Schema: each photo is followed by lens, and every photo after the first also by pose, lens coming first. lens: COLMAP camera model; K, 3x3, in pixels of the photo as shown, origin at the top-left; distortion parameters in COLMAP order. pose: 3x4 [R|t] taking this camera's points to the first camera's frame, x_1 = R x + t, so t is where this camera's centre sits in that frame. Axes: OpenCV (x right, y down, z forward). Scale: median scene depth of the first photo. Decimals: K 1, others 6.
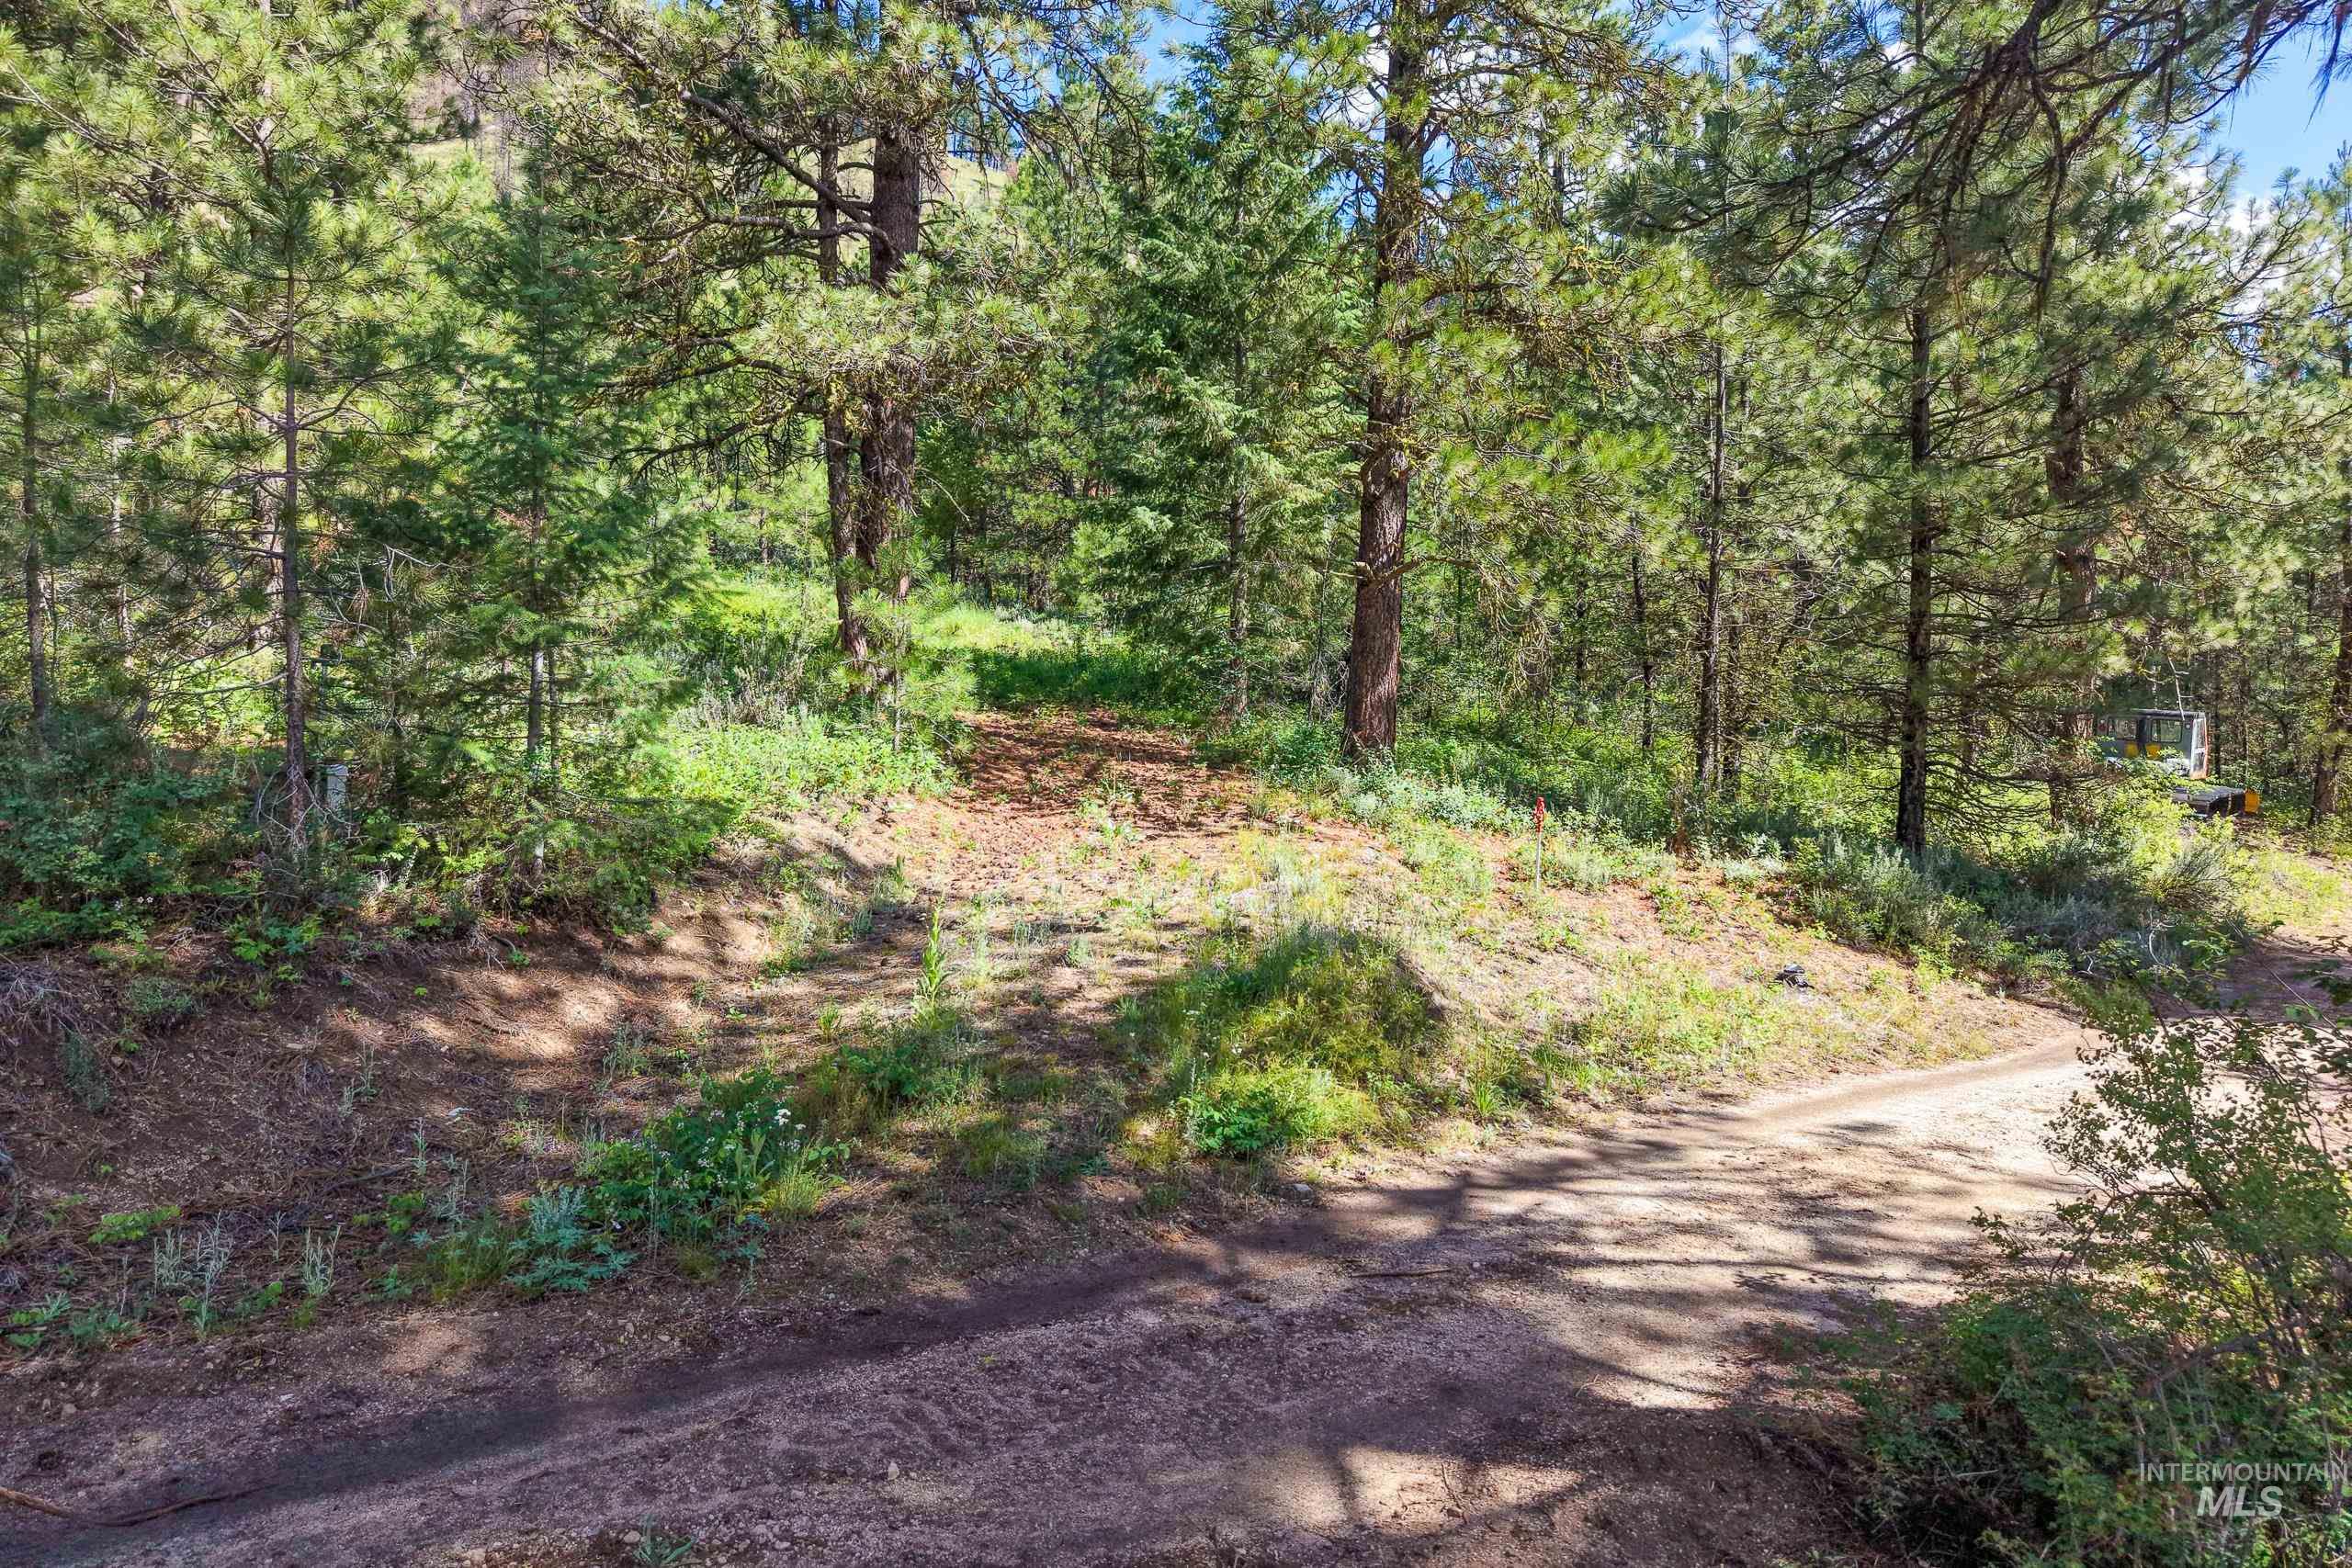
lens RADIAL K [[1644.0, 0, 1137.7], [0, 1644.0, 756.7], [0, 0, 1]] dist [0.093514, -0.136075]
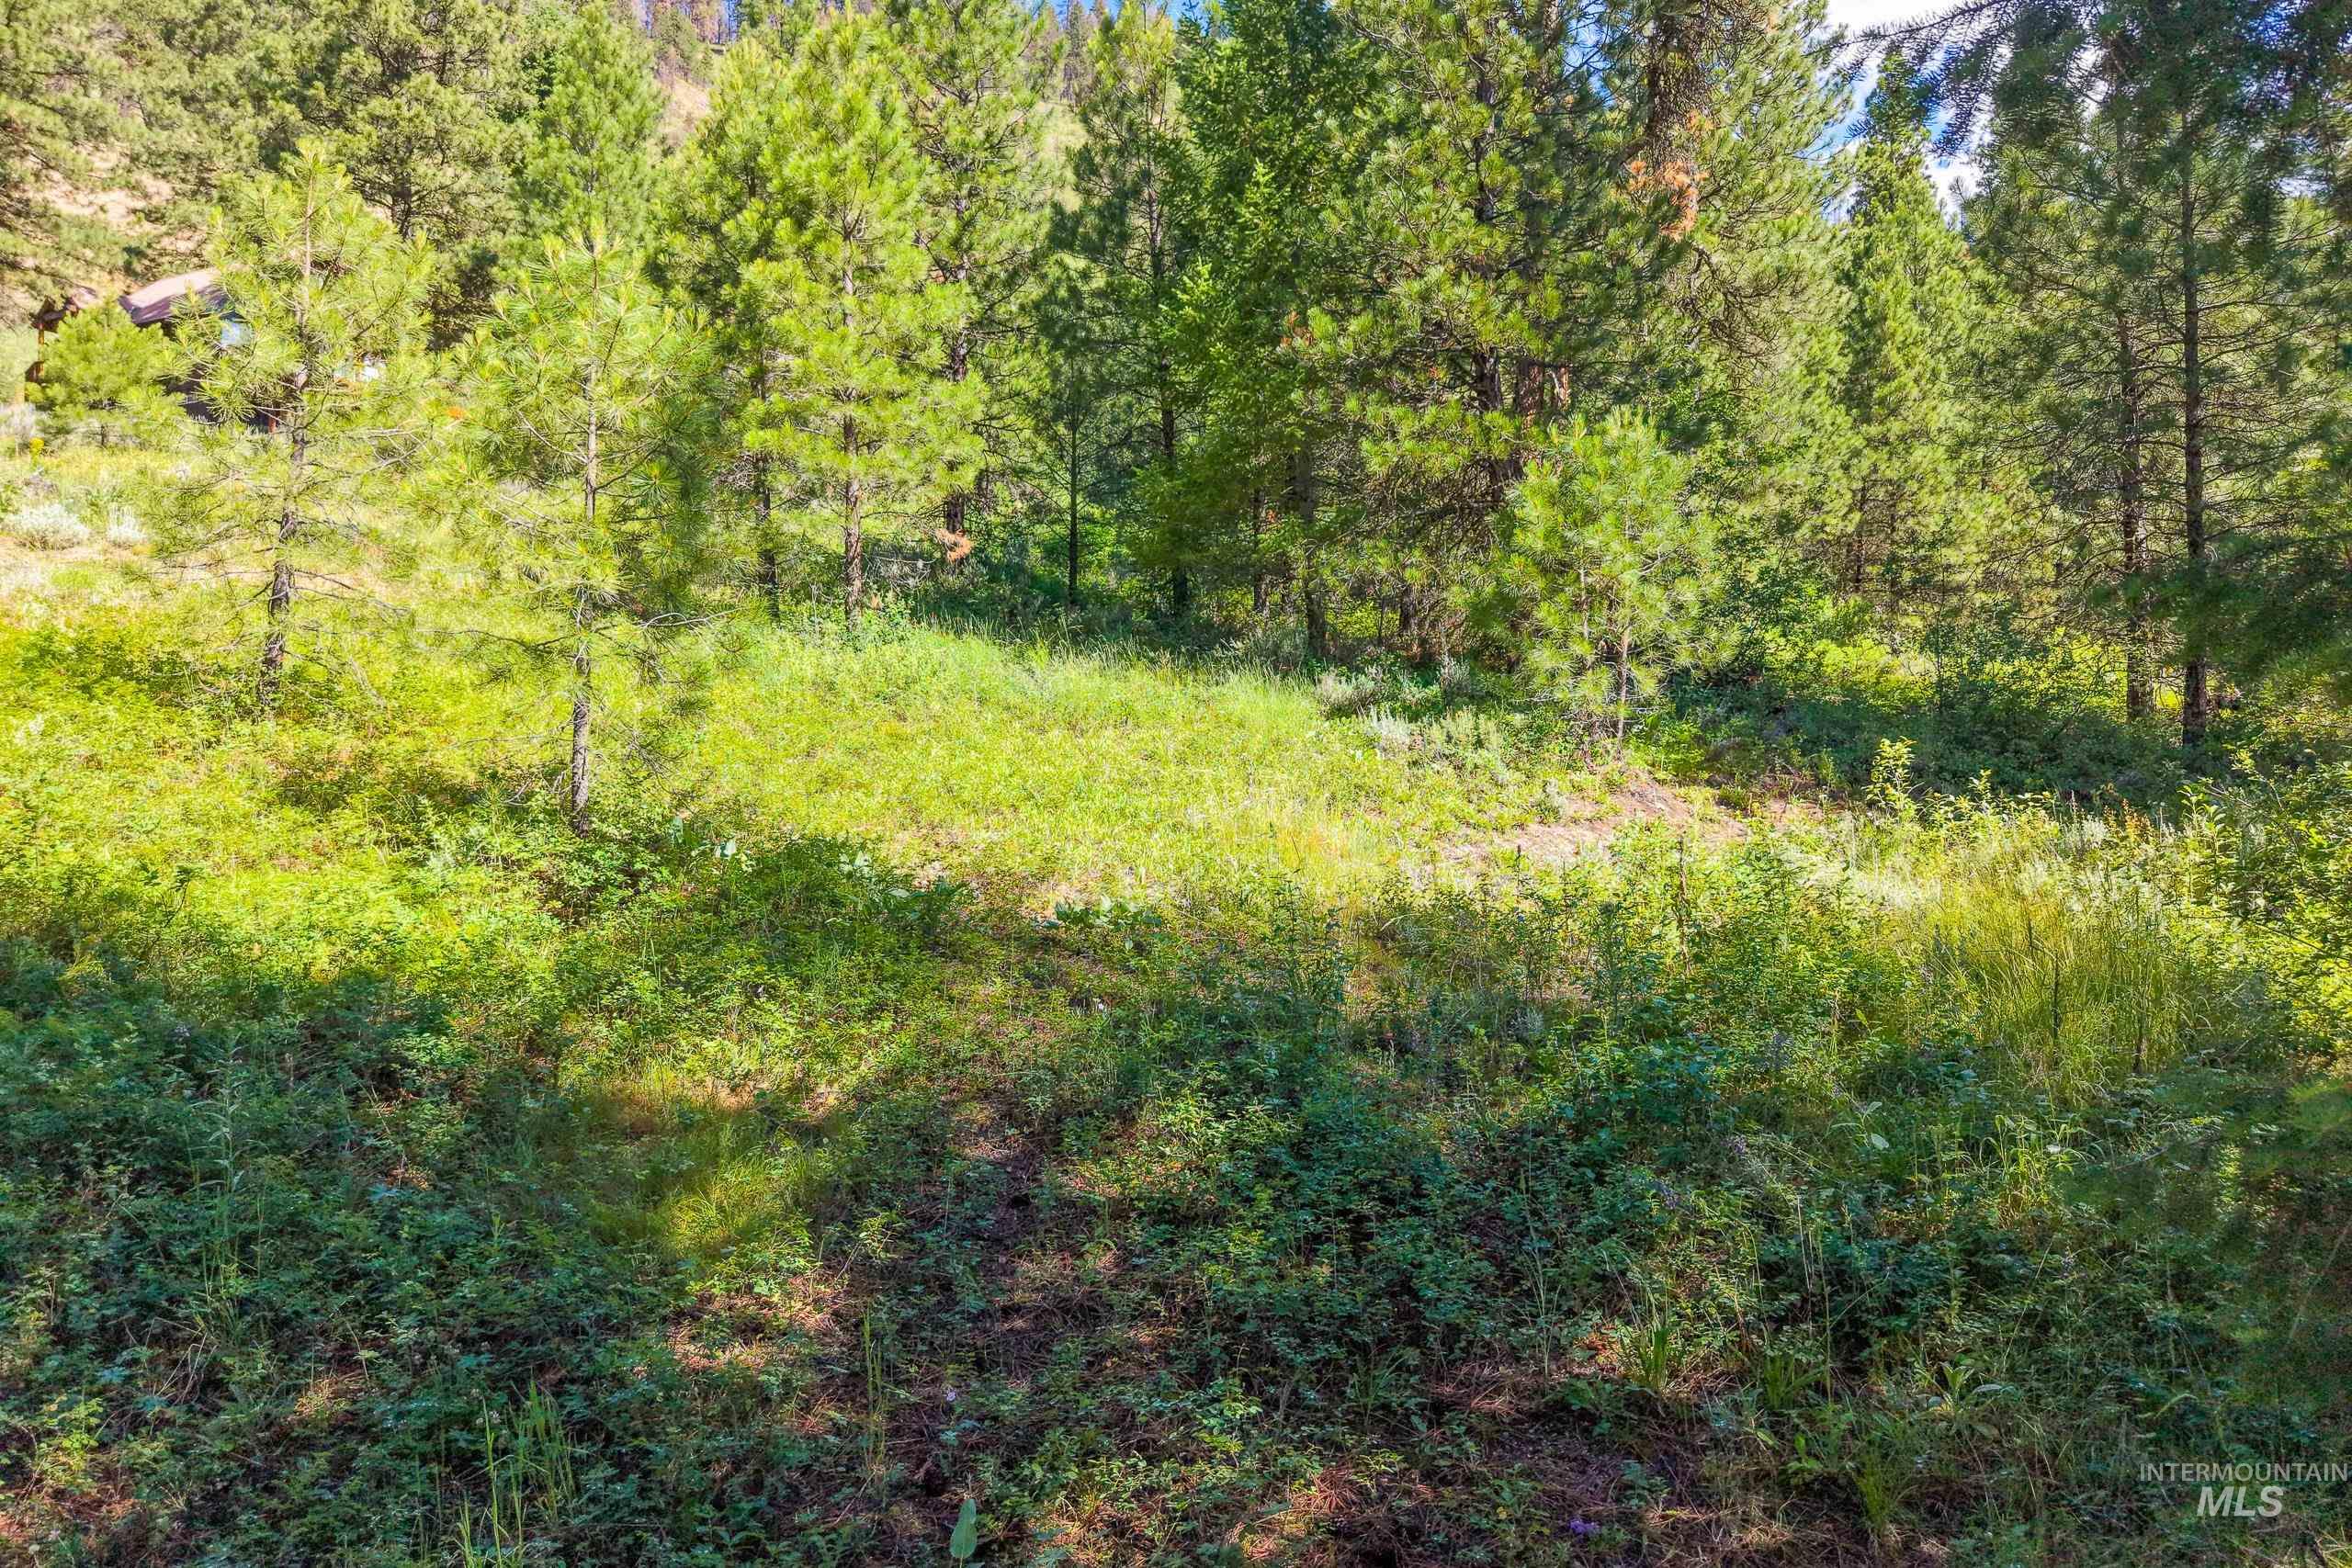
lens RADIAL K [[1644.0, 0, 1137.7], [0, 1644.0, 756.7], [0, 0, 1]] dist [0.093514, -0.136075]
pose [[0.973774, -0.009202, -0.227331, -0.035941], [0.009546, 0.999954, 0.000415, -0.070212], [0.227316, -0.002574, 0.973818, 0.573476]]
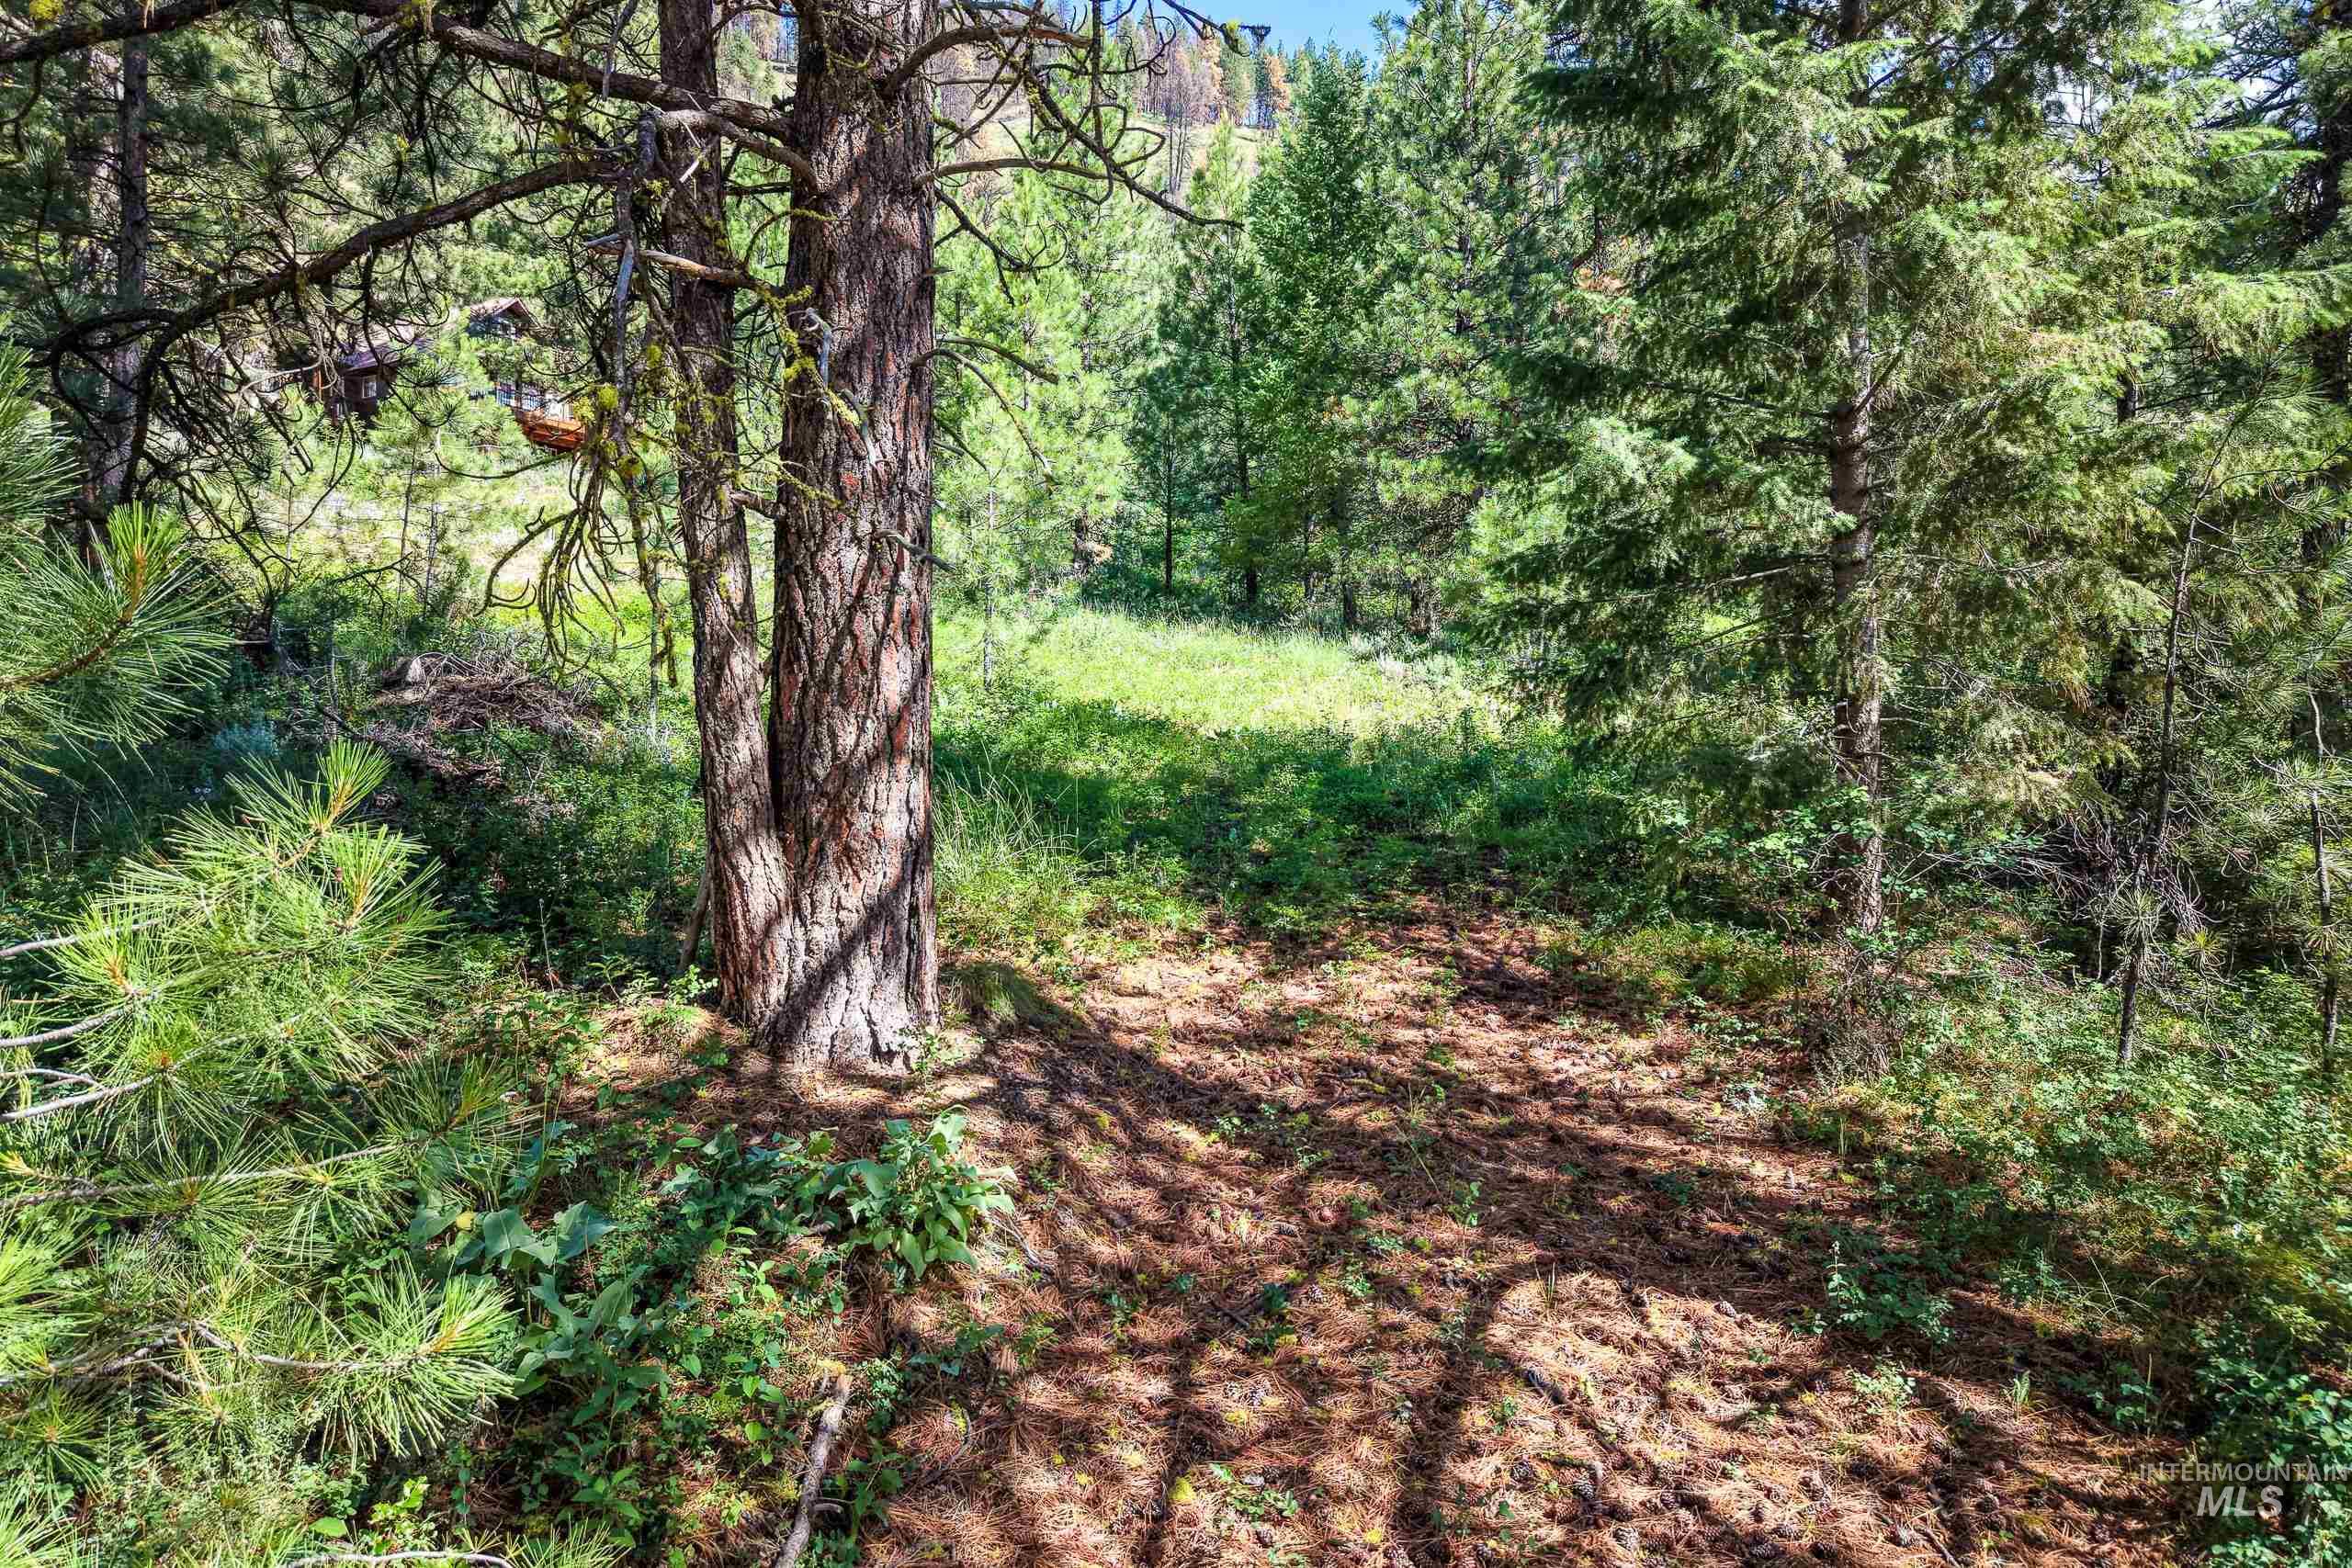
lens RADIAL K [[1644.0, 0, 1137.7], [0, 1644.0, 756.7], [0, 0, 1]] dist [0.093514, -0.136075]
pose [[0.967051, -0.010822, -0.254353, -0.002889], [0.011117, 0.999938, -0.000281, -0.043996], [0.254340, -0.002556, 0.967111, 0.349347]]
